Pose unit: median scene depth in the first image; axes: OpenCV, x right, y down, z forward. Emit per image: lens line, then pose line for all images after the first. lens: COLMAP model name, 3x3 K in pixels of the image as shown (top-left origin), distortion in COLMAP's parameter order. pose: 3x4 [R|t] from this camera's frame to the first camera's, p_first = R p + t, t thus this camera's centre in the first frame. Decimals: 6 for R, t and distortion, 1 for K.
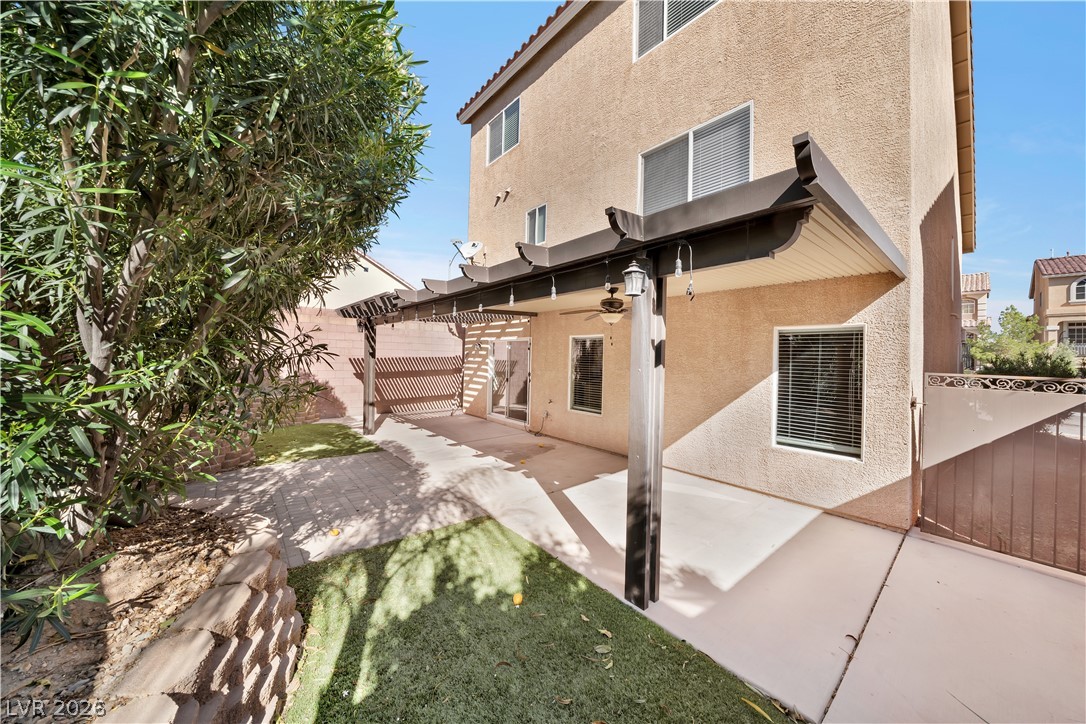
lens RADIAL K [[374.8, 0, 544.5], [0, 374.8, 357.4], [0, 0, 1]] dist [-0.000319, -0.000067]
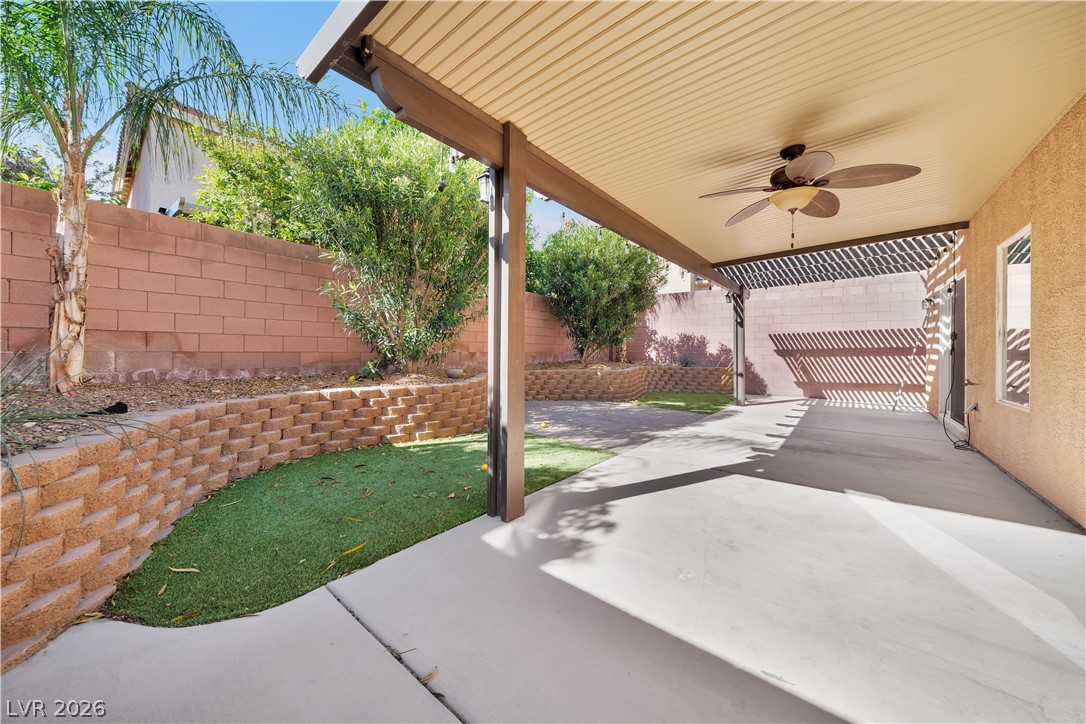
lens RADIAL K [[374.8, 0, 544.9], [0, 374.8, 356.8], [0, 0, 1]] dist [-0.000319, -0.000067]
pose [[0.179260, -0.005504, -0.983786, 0.422553], [-0.005937, 0.999960, -0.006676, 0.088515], [0.983784, 0.007037, 0.179220, 0.322729]]
